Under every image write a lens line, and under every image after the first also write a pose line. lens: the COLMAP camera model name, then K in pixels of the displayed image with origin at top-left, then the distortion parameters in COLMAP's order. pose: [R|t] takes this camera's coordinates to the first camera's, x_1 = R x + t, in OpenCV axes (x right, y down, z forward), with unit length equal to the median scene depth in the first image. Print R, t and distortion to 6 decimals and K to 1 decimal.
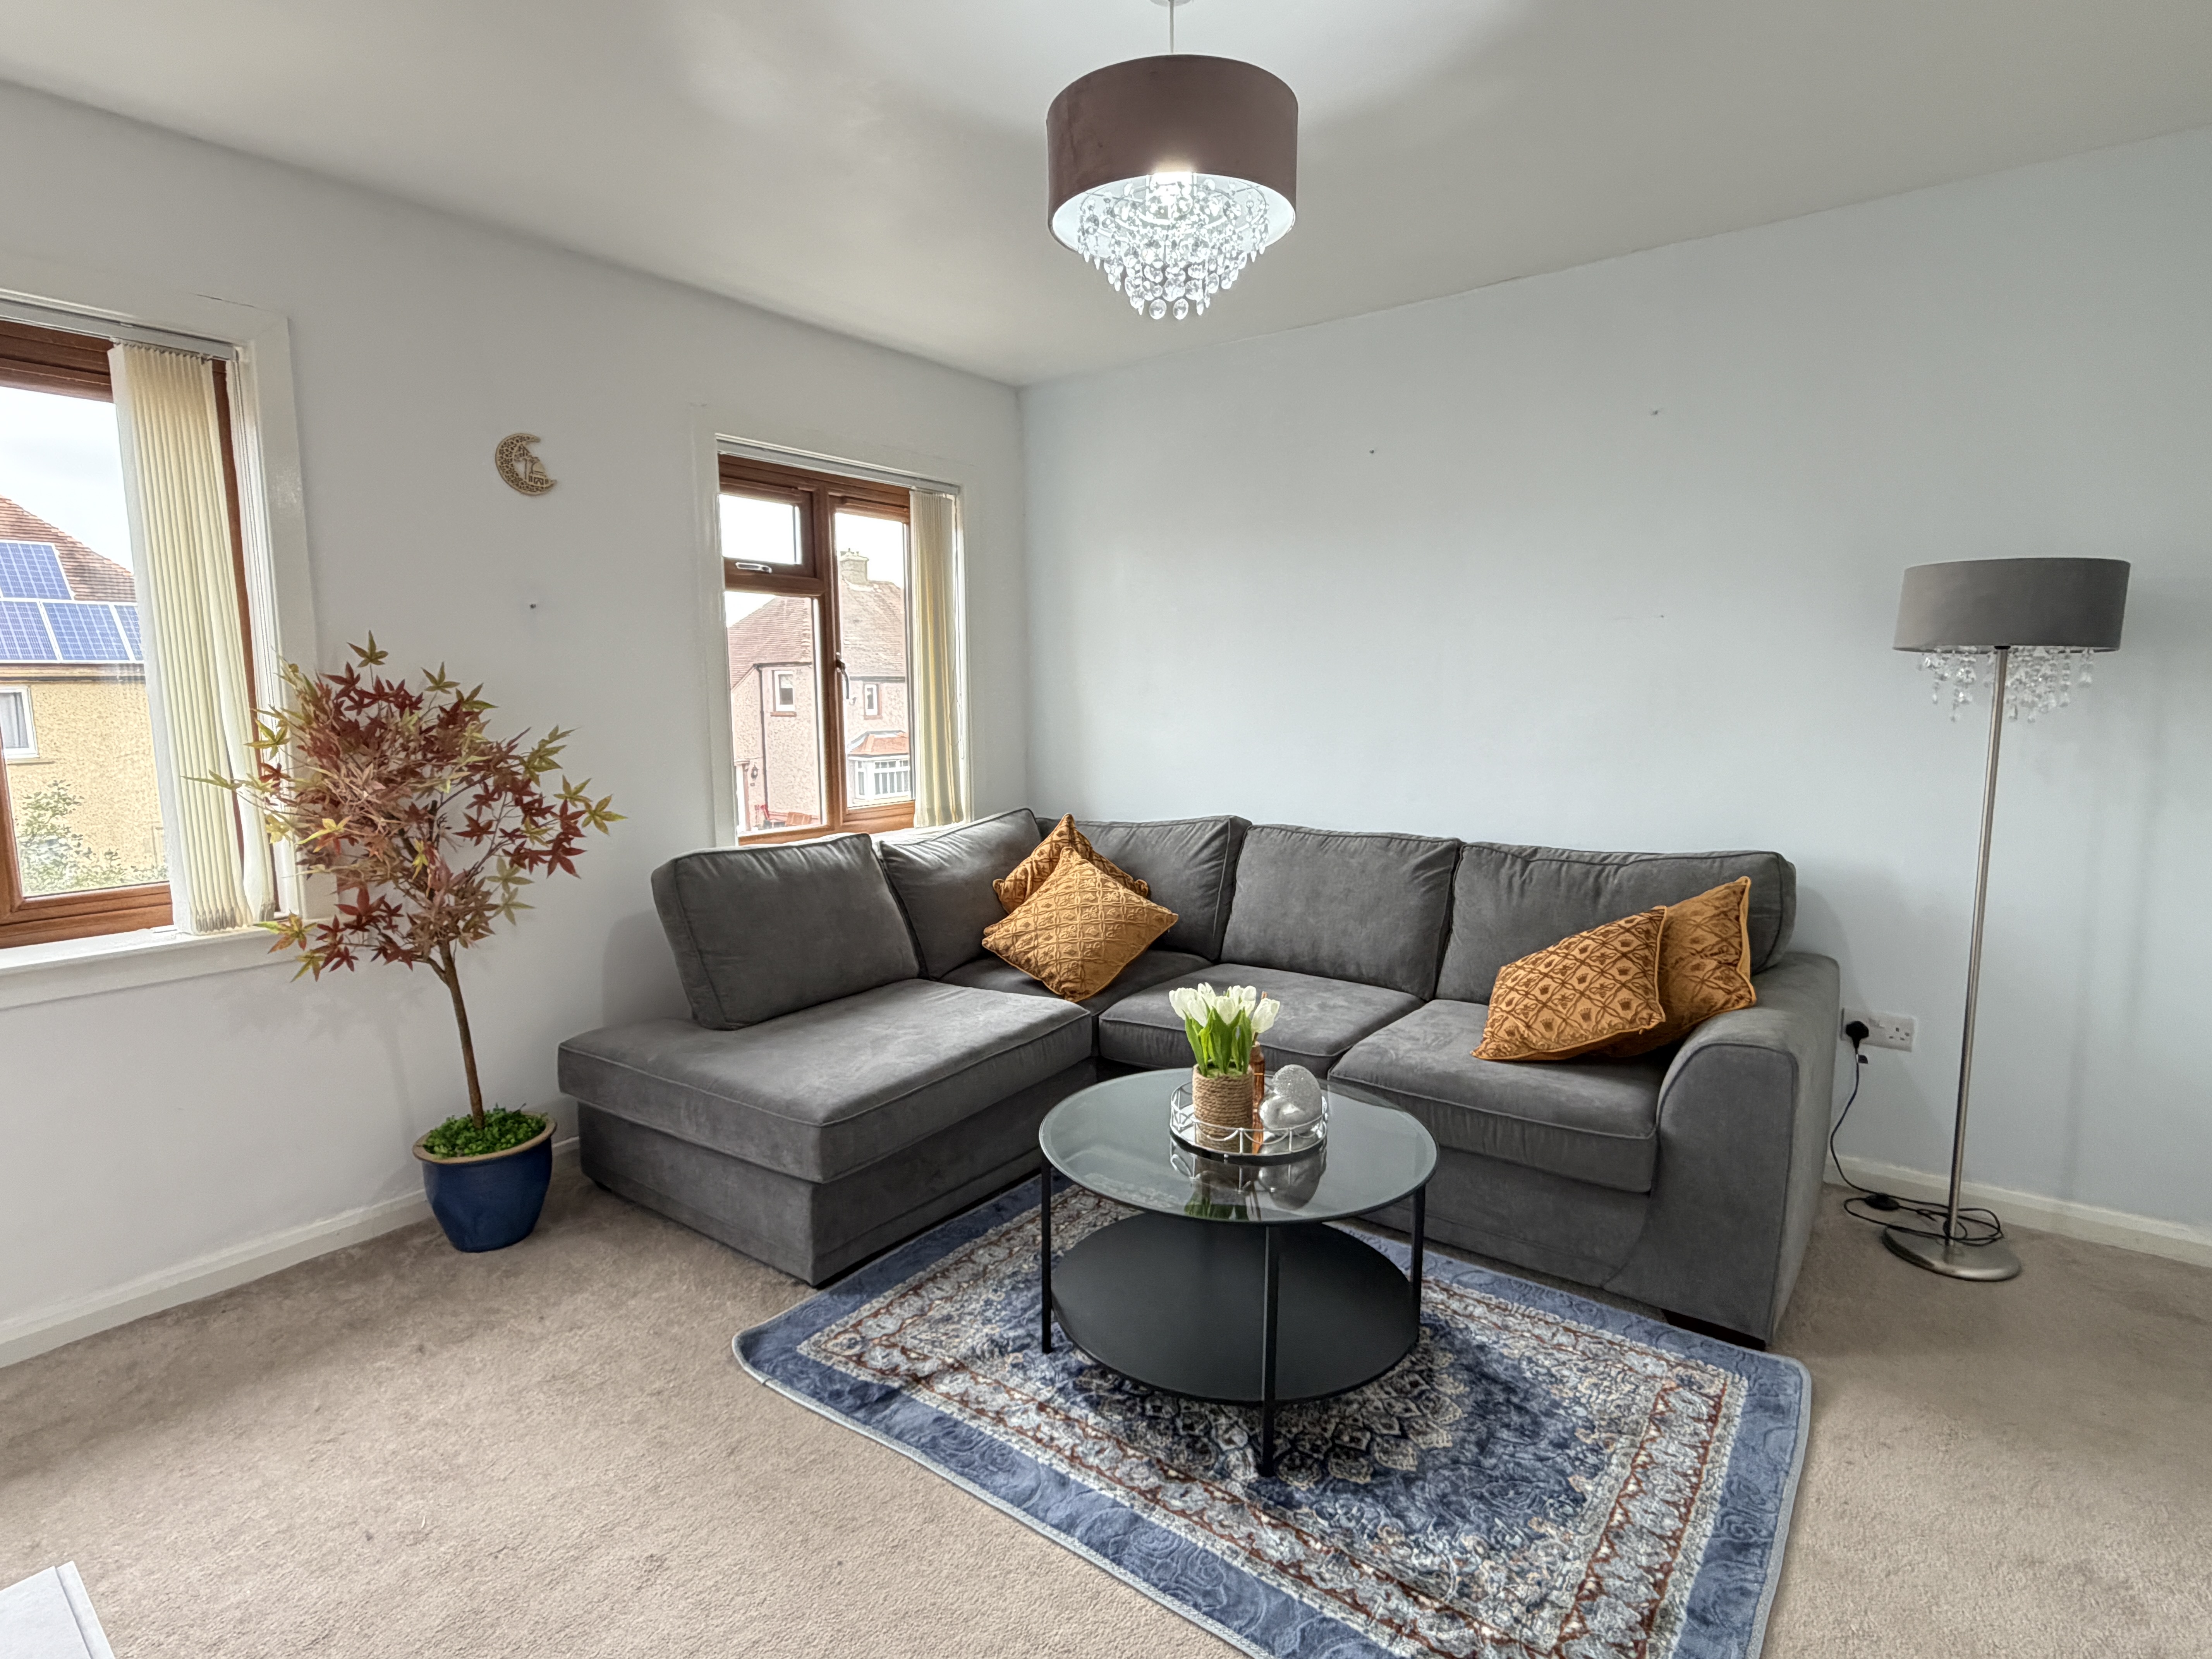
lens RADIAL K [[1116.7, 0, 1099.6], [0, 1116.7, 832.9], [0, 0, 1]] dist [-0.000414, 0.001215]
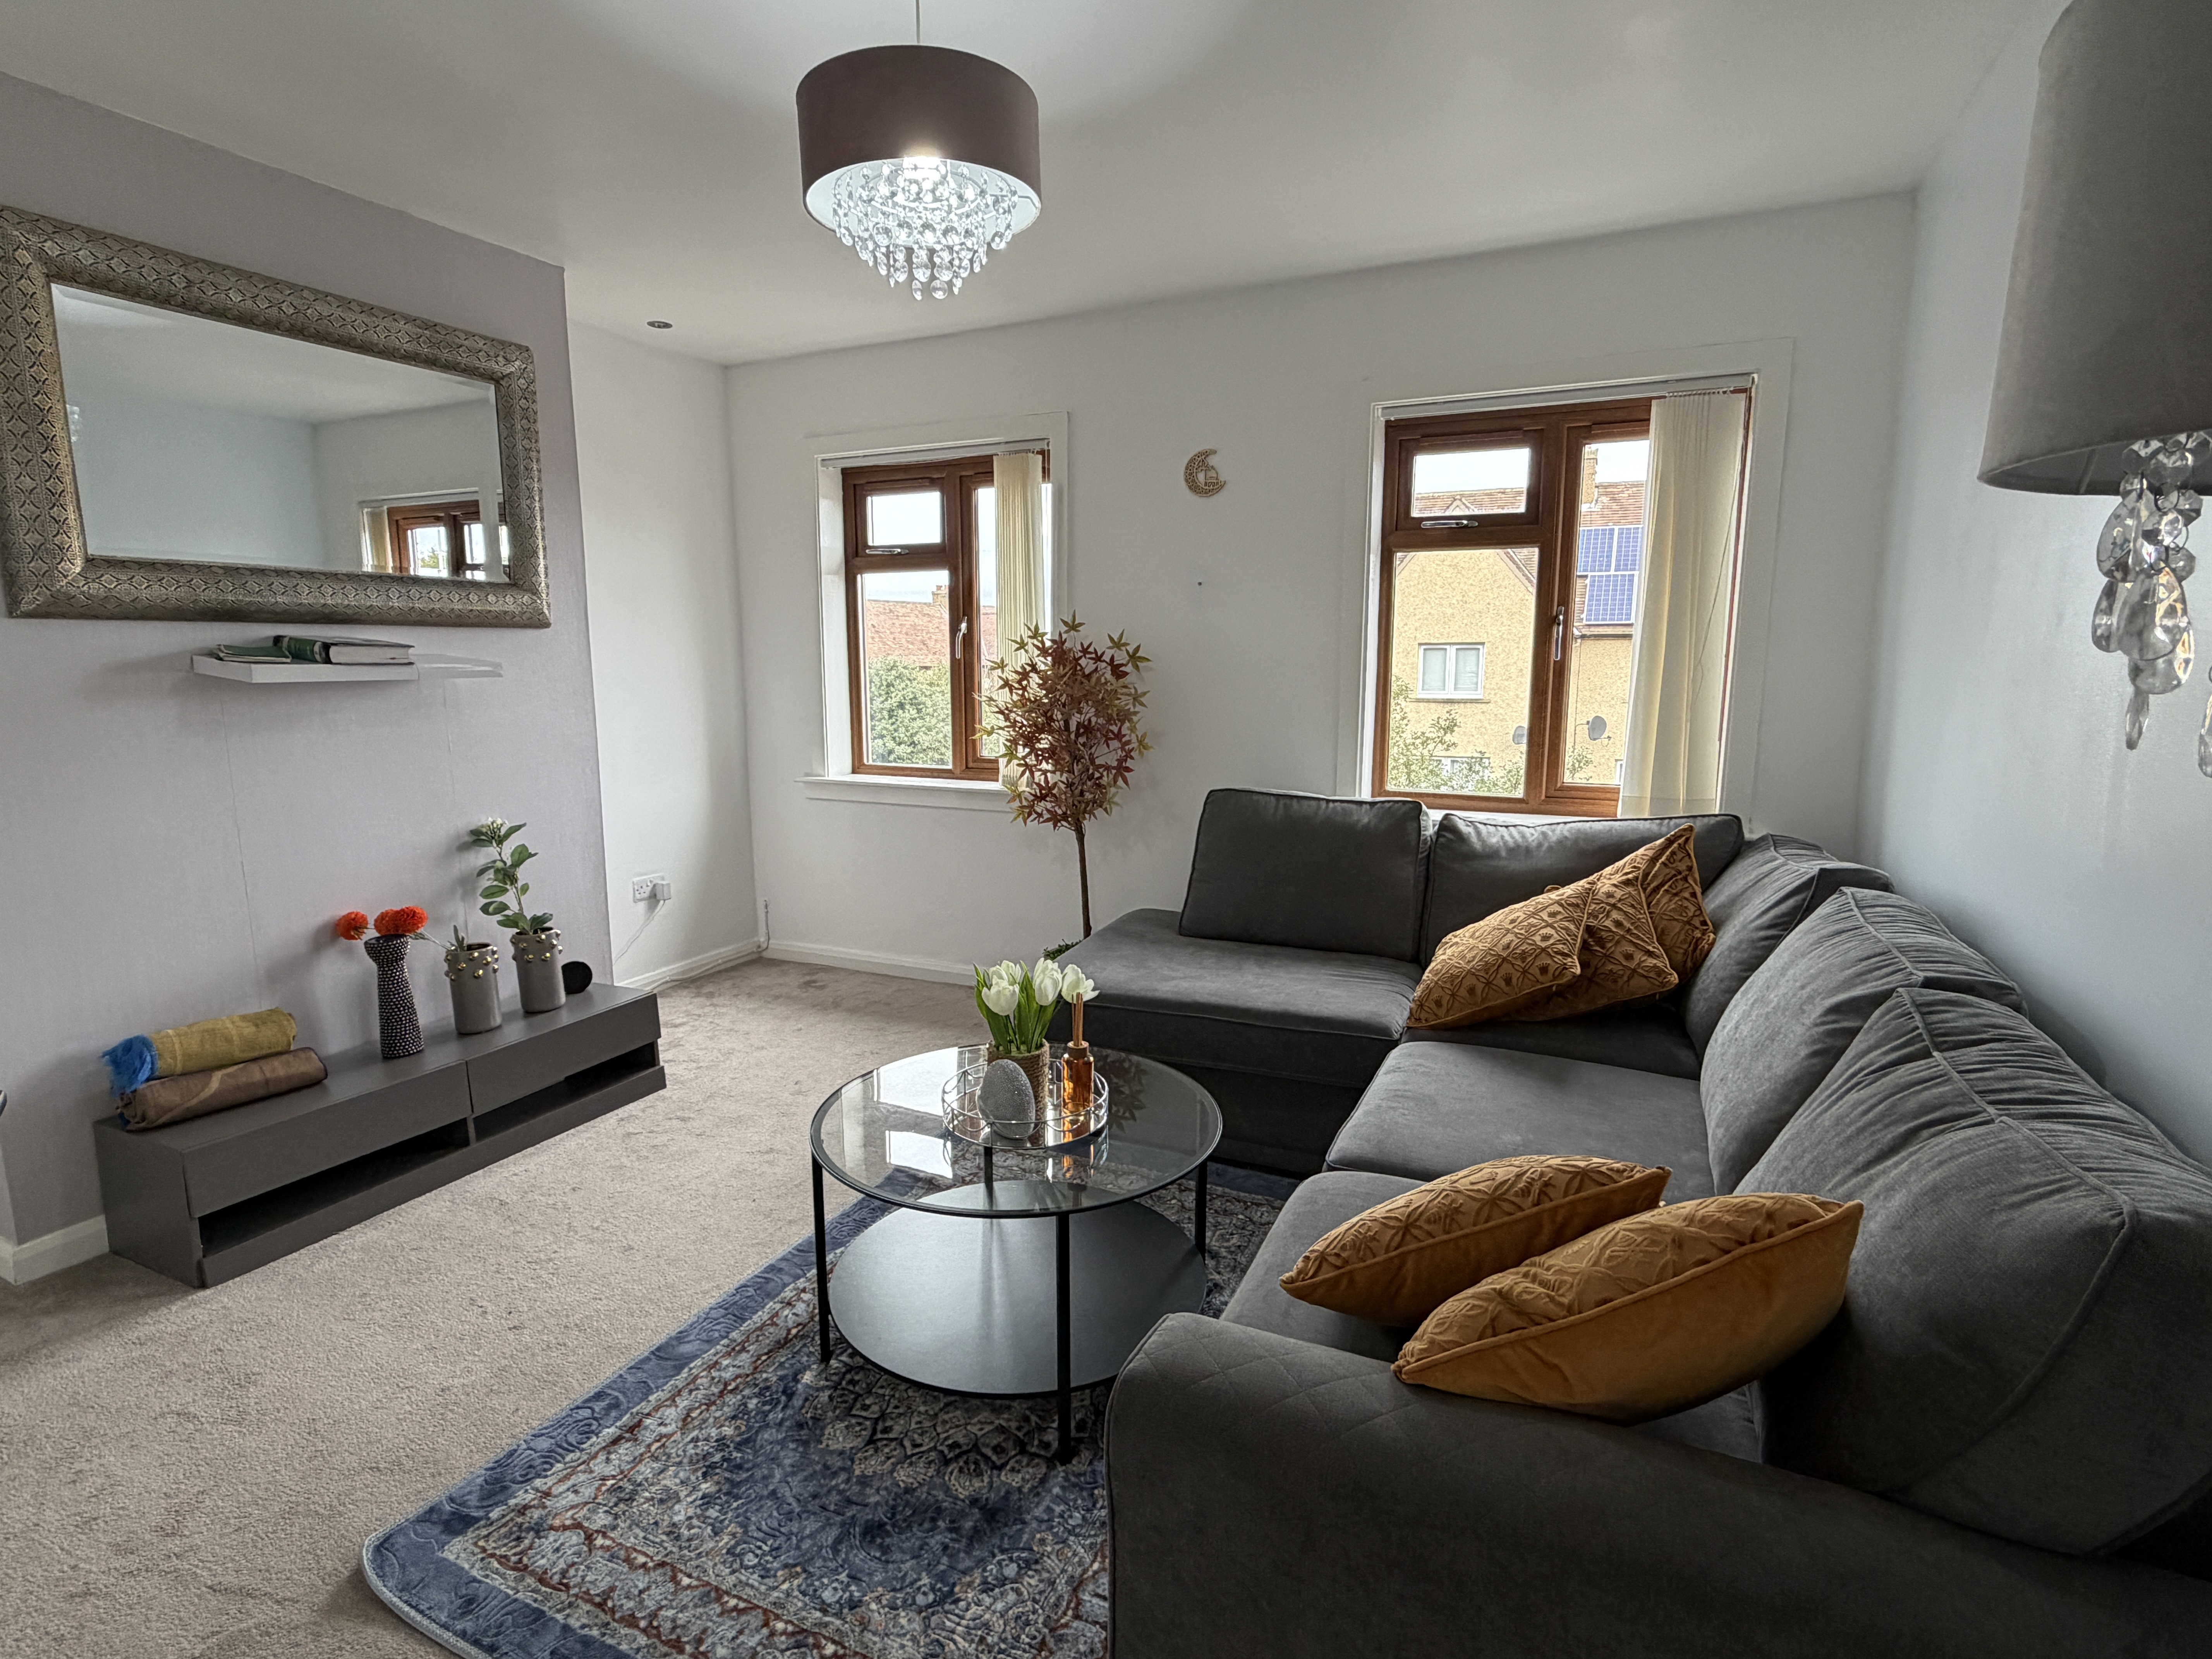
lens RADIAL K [[1116.7, 0, 1099.6], [0, 1116.7, 832.9], [0, 0, 1]] dist [-0.000414, 0.001215]
pose [[0.207876, 0.163401, -0.964410, 0.831024], [-0.122672, 0.982519, 0.140028, -0.092738], [0.970432, 0.089197, 0.224287, 0.671296]]
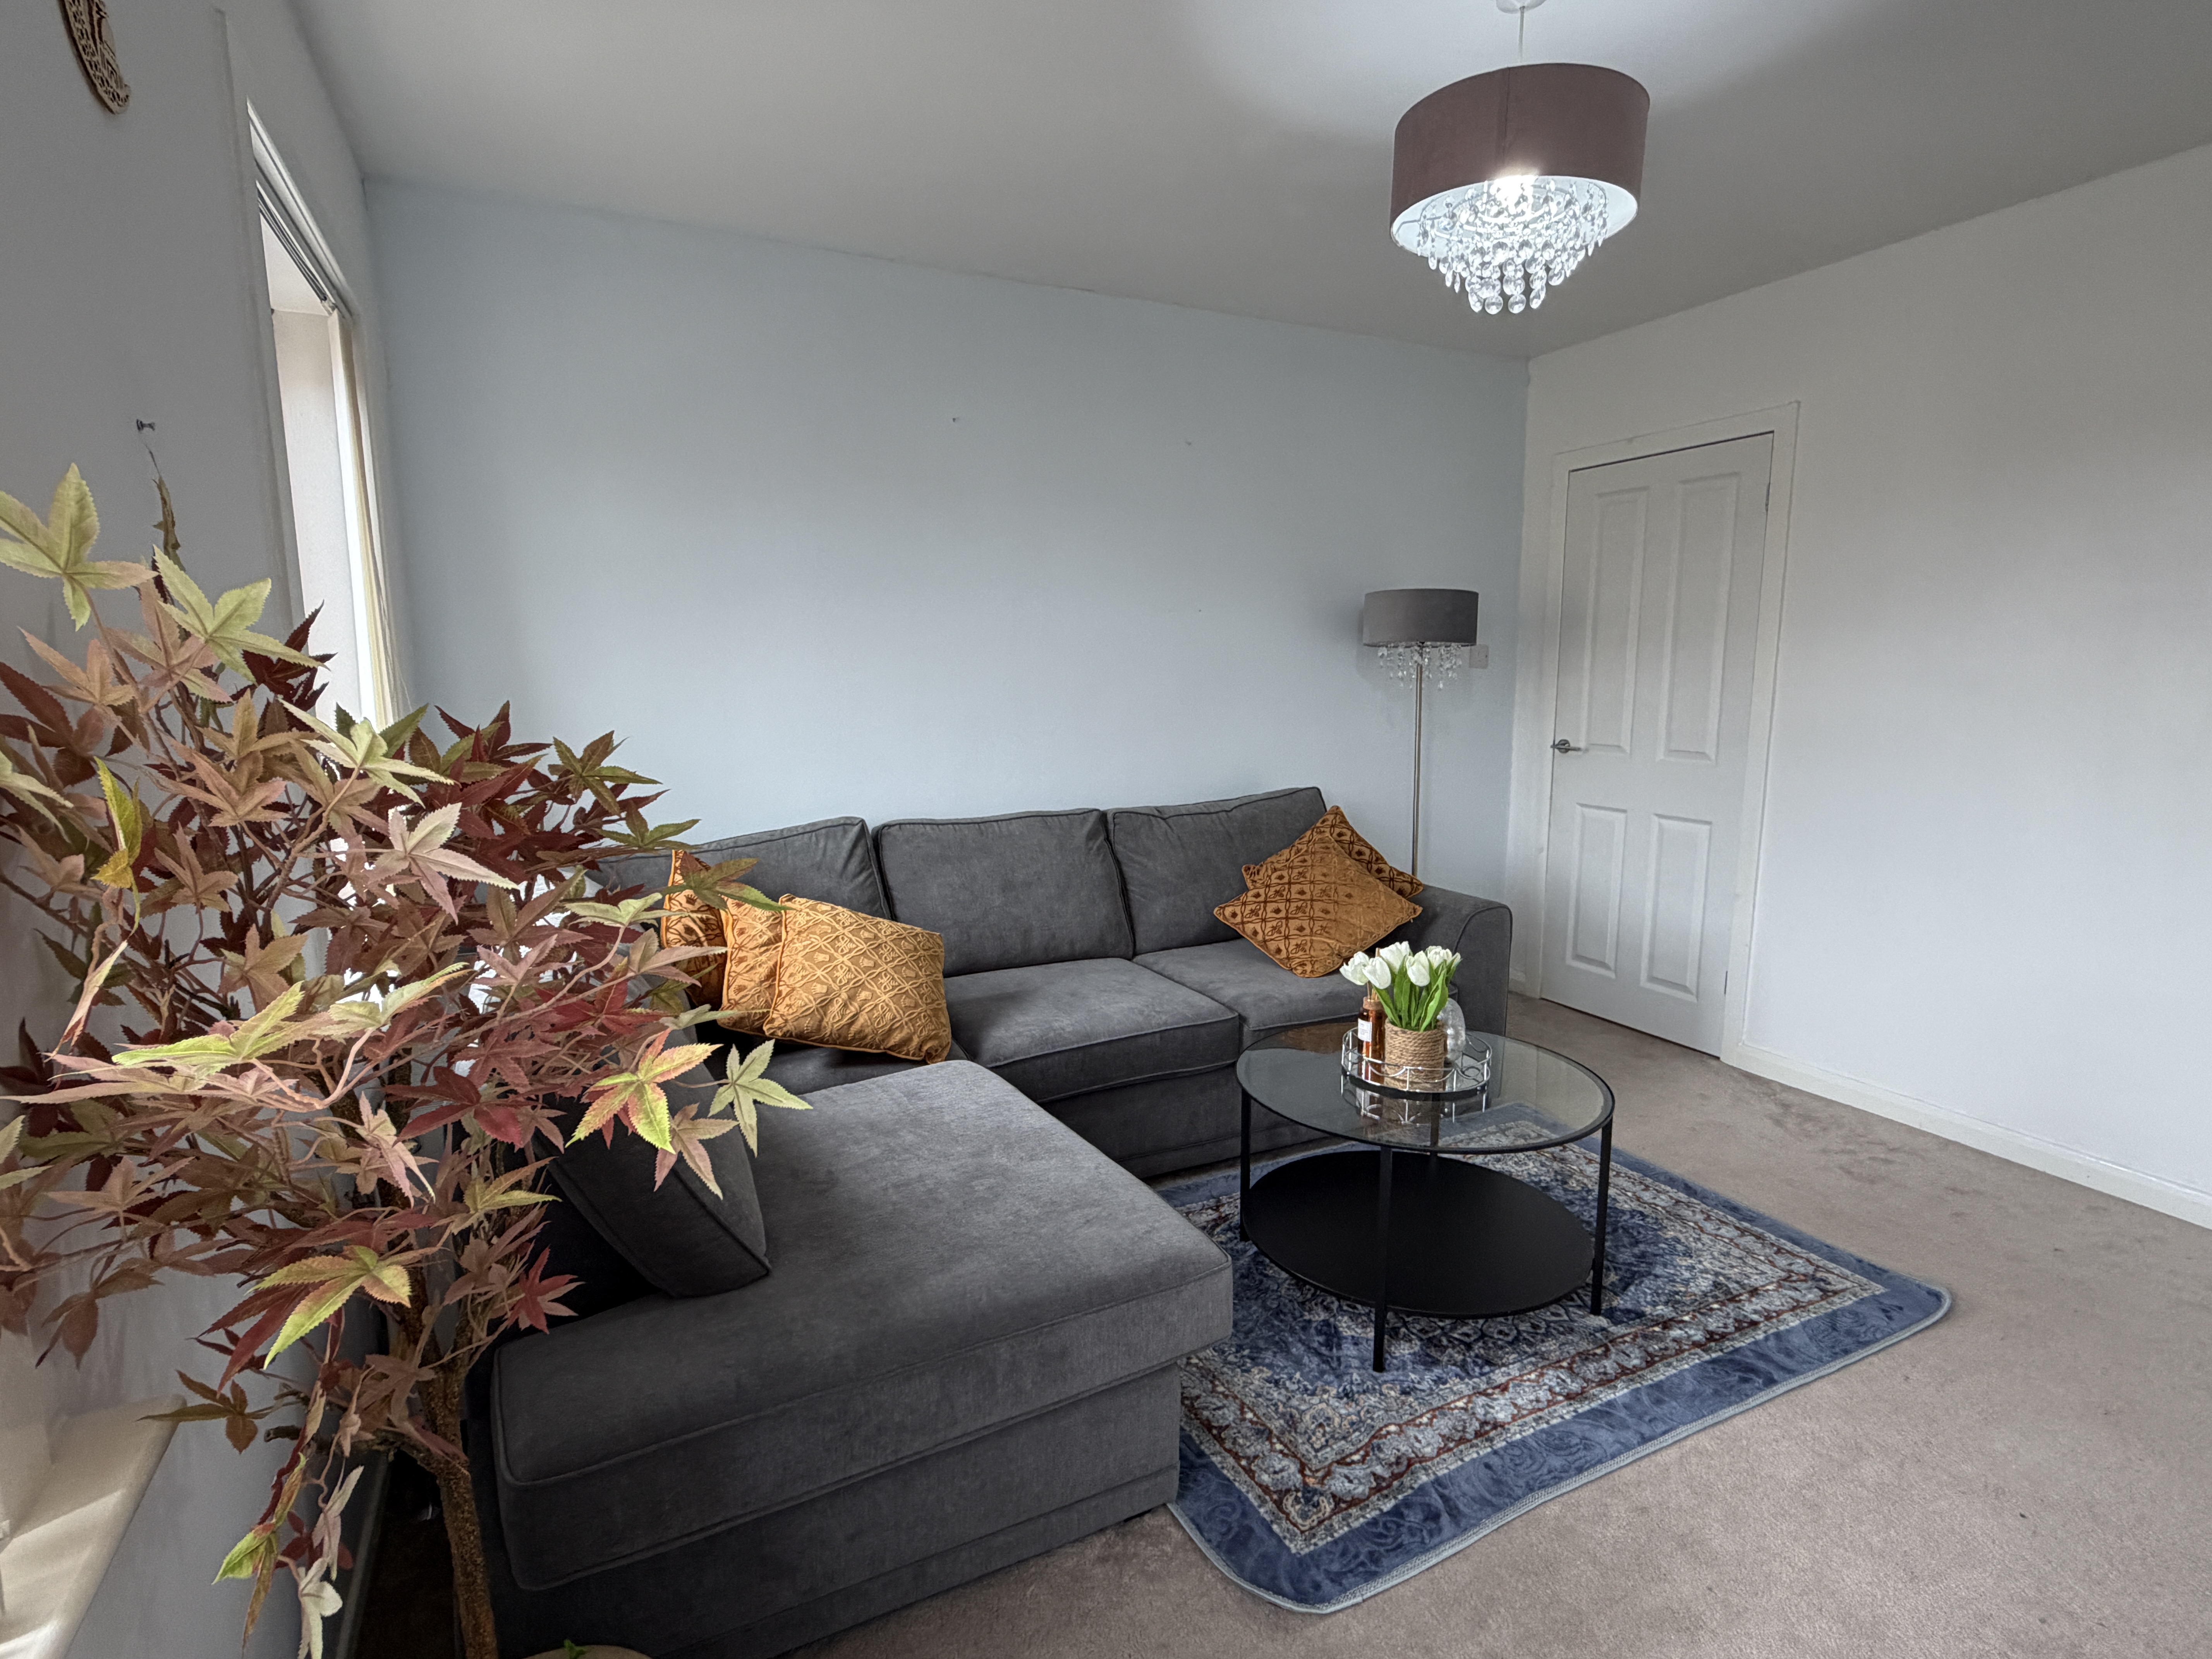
lens RADIAL K [[1116.7, 0, 1099.6], [0, 1116.7, 832.9], [0, 0, 1]] dist [-0.000414, 0.001215]
pose [[0.451848, -0.129375, 0.882664, -0.767323], [0.114057, 0.989686, 0.086674, -0.078175], [-0.884774, 0.061510, 0.461944, 0.614893]]
